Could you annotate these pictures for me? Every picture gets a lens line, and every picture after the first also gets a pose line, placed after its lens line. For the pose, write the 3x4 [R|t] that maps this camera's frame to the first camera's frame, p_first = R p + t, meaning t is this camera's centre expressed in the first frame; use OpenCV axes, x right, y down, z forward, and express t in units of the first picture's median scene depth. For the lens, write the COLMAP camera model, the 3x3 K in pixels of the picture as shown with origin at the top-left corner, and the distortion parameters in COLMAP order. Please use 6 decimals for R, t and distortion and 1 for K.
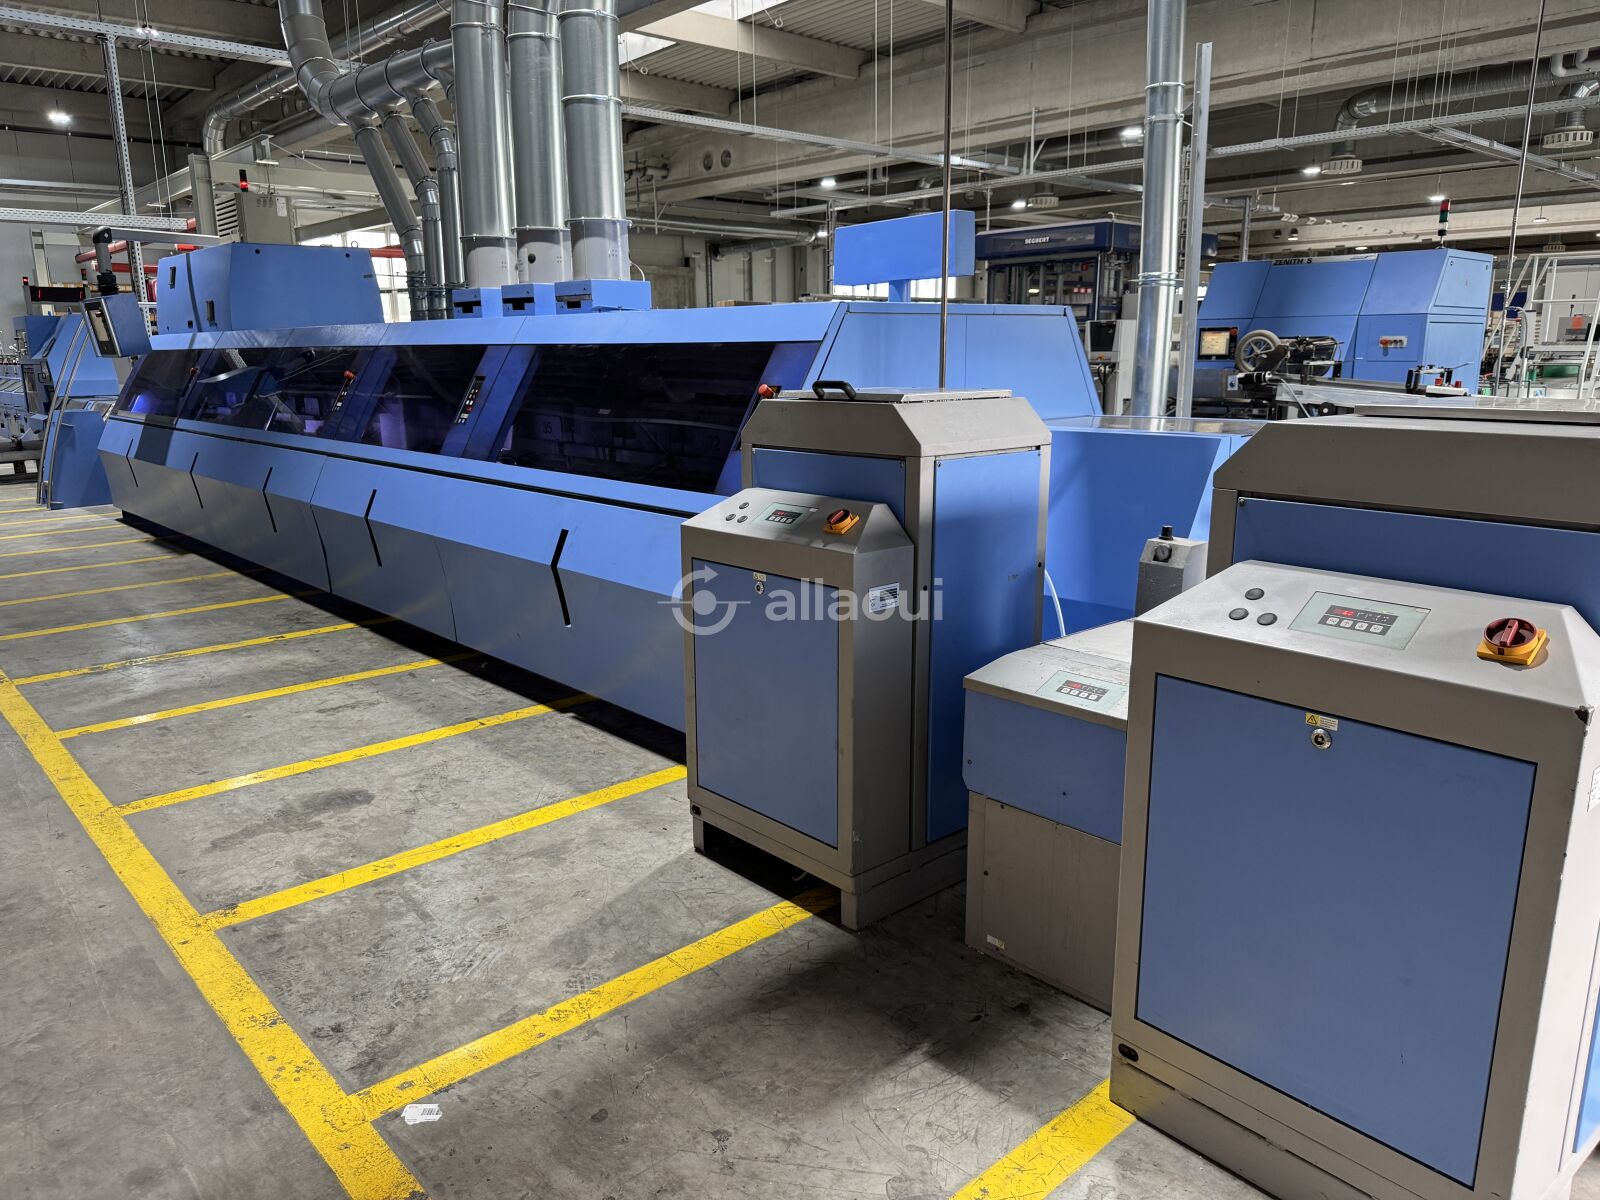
lens RADIAL K [[1142.1, 0, 802.4], [0, 1142.1, 605.1], [0, 0, 1]] dist [0.019151, -0.030853]
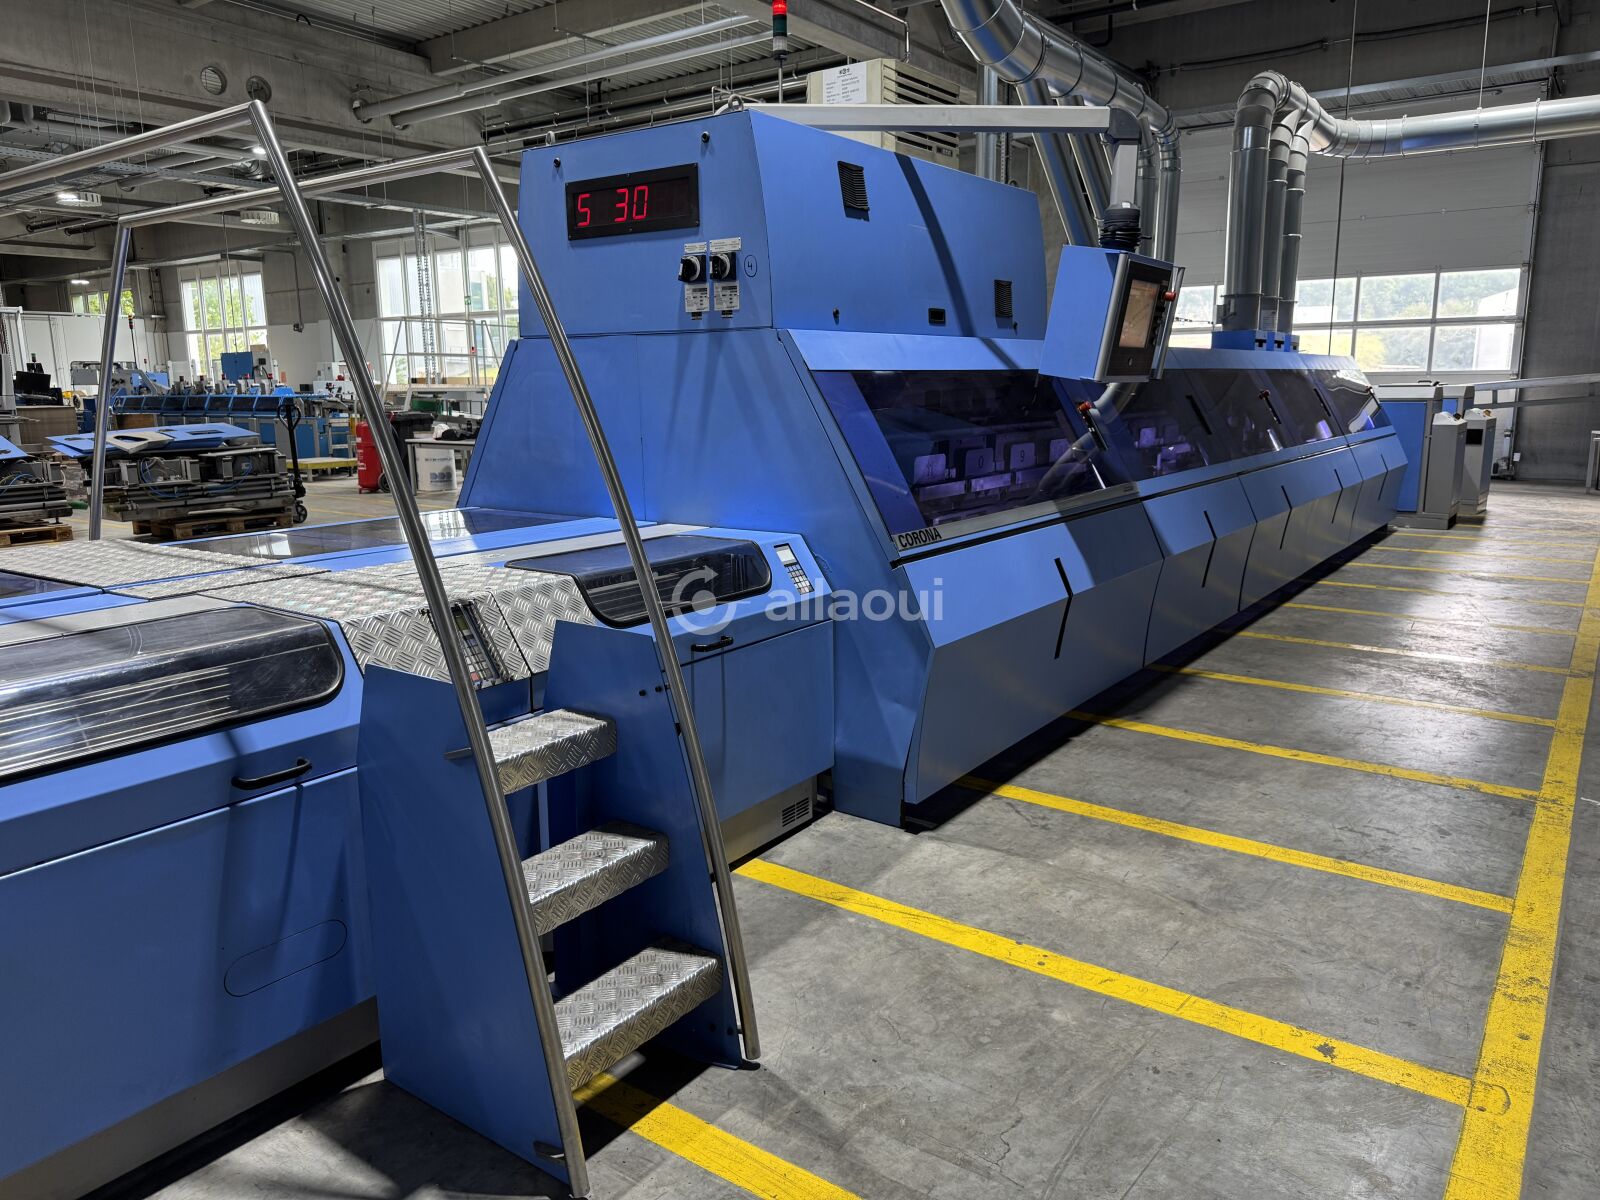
lens RADIAL K [[1126.3, 0, 800.8], [0, 1126.3, 604.3], [0, 0, 1]] dist [-0.003340, -0.004086]
pose [[-0.202710, -0.180462, 0.962467, -0.846660], [0.226503, 0.947577, 0.225375, -0.213553], [-0.952683, 0.263688, -0.151208, 0.987415]]
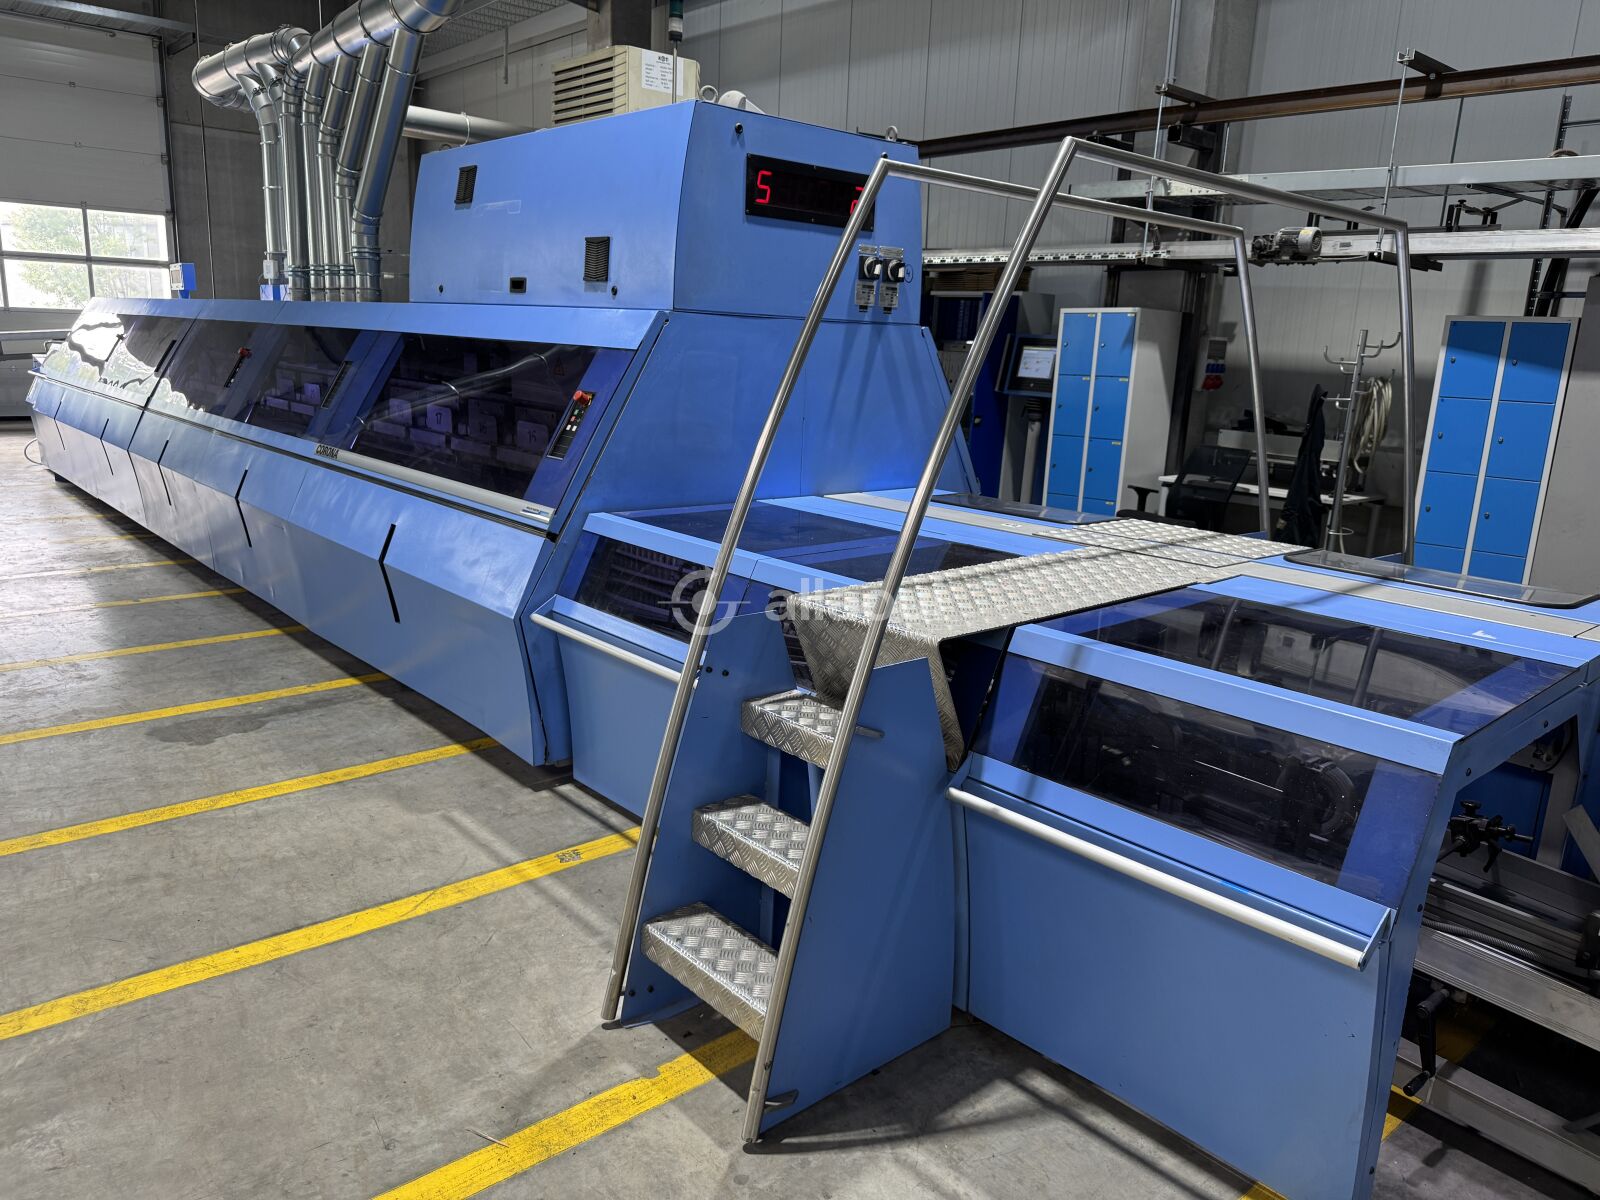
lens RADIAL K [[1136.6, 0, 803.0], [0, 1136.6, 612.0], [0, 0, 1]] dist [0.013561, -0.024073]
pose [[-0.999303, -0.036698, 0.006773, -0.483433], [-0.029938, 0.896703, 0.441618, -0.306301], [-0.022280, 0.441108, -0.897178, 1.346460]]
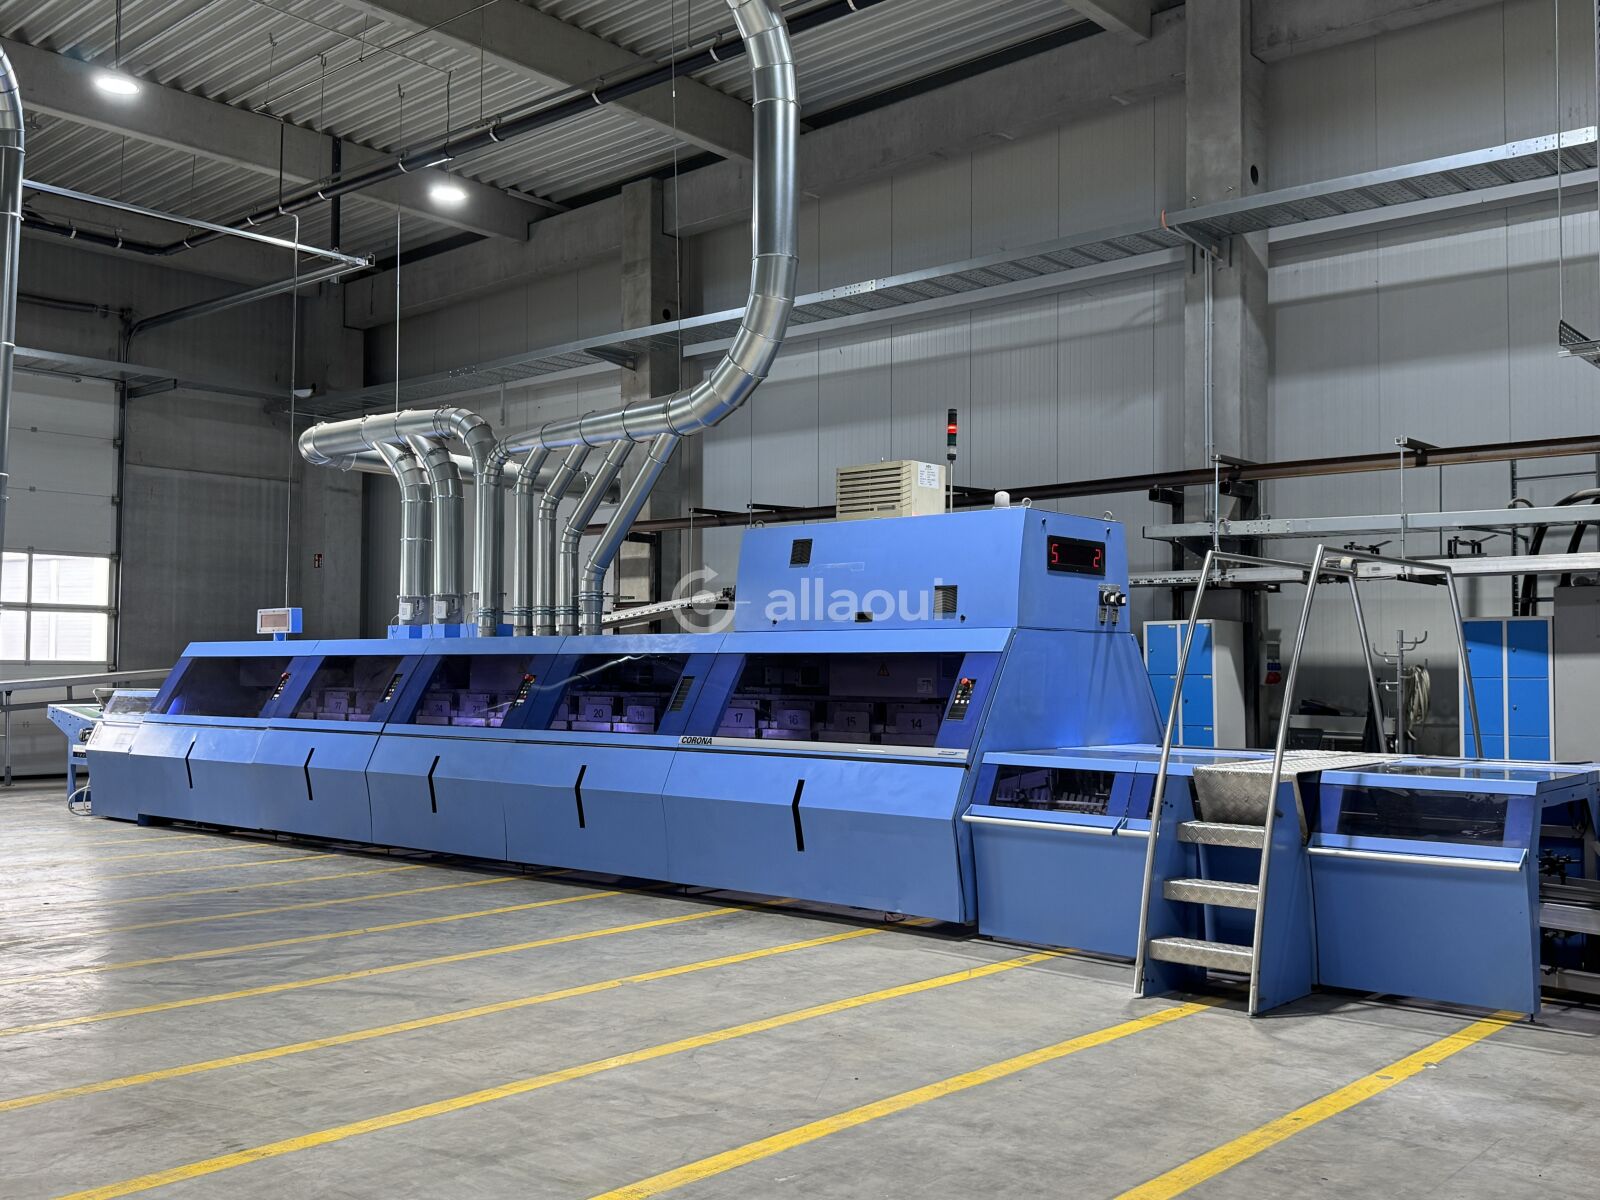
lens RADIAL K [[1505.0, 0, 801.7], [0, 1505.0, 610.8], [0, 0, 1]] dist [0.201538, -0.472205]
pose [[-0.993510, -0.003139, -0.113705, -0.248696], [-0.023338, 0.983977, 0.176761, -0.371505], [0.111328, 0.178267, -0.977664, 1.707846]]
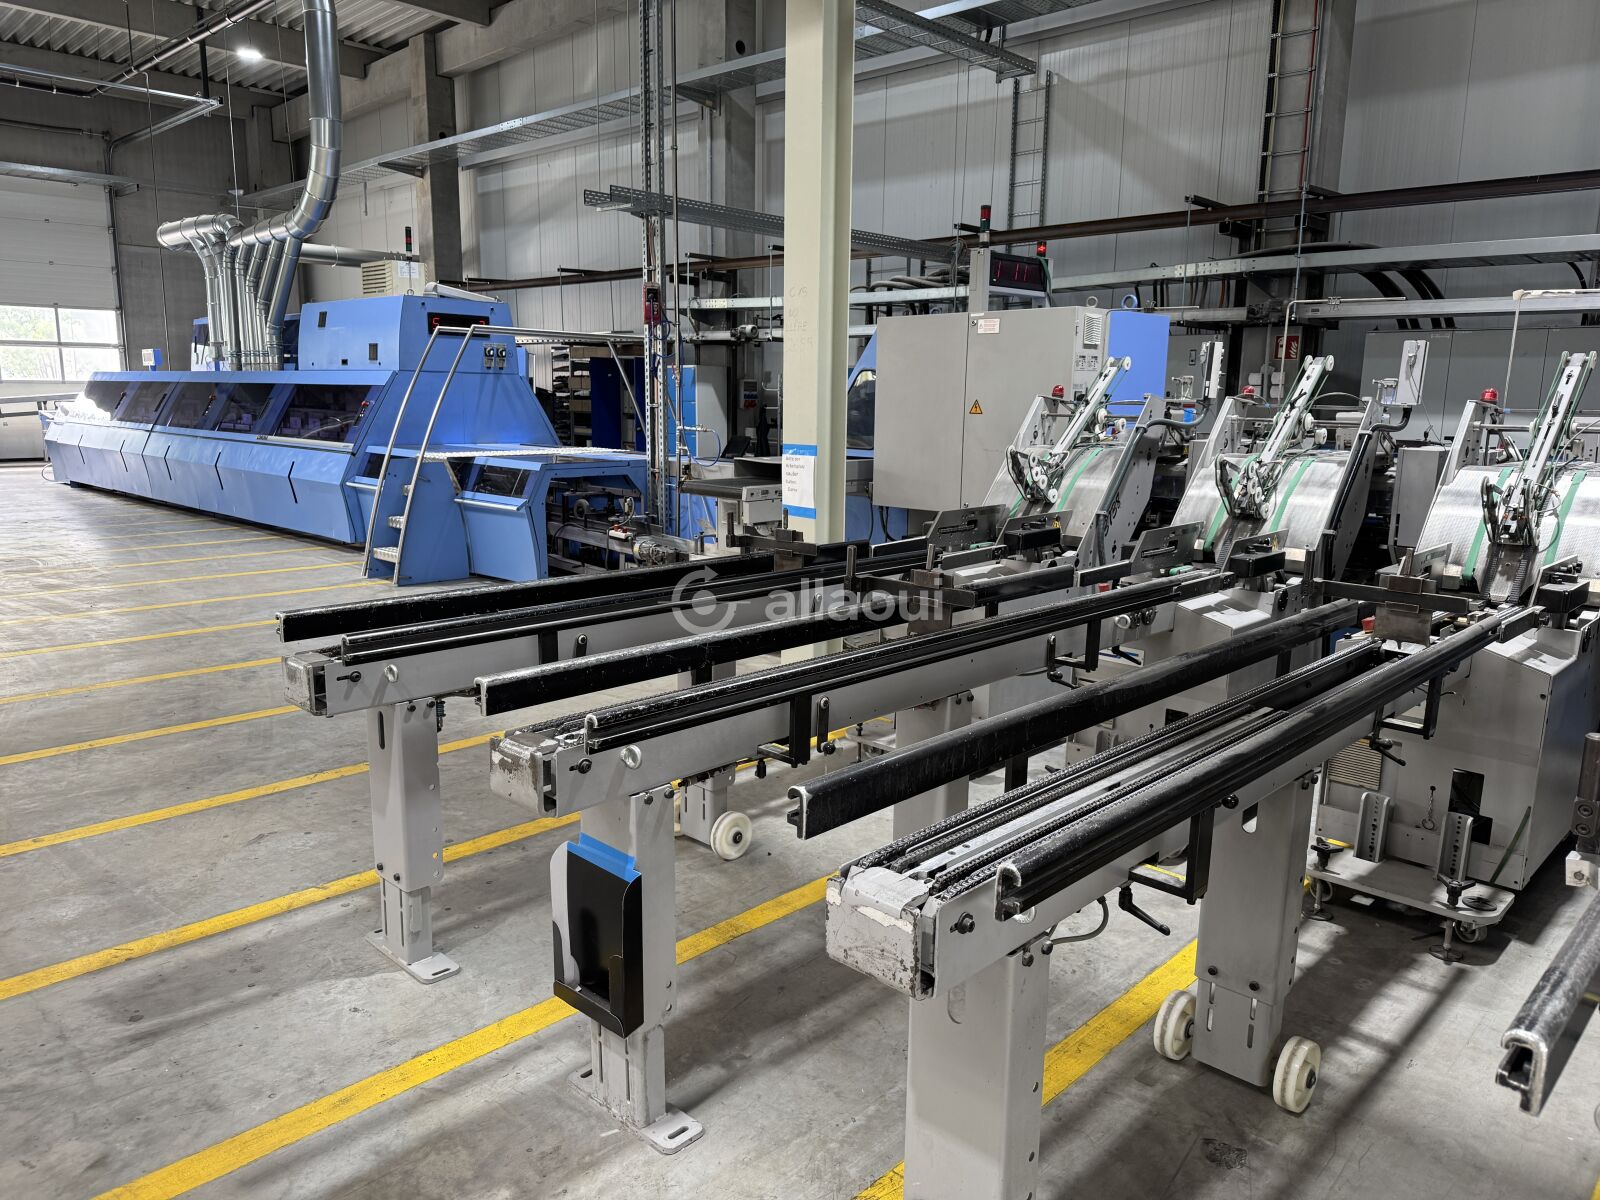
lens RADIAL K [[1136.6, 0, 803.0], [0, 1136.6, 612.0], [0, 0, 1]] dist [0.013561, -0.024073]
pose [[-0.997626, 0.006121, -0.068589, -0.701099], [-0.021816, 0.916639, 0.399121, -0.431628], [0.065315, 0.399670, -0.914329, 1.943658]]
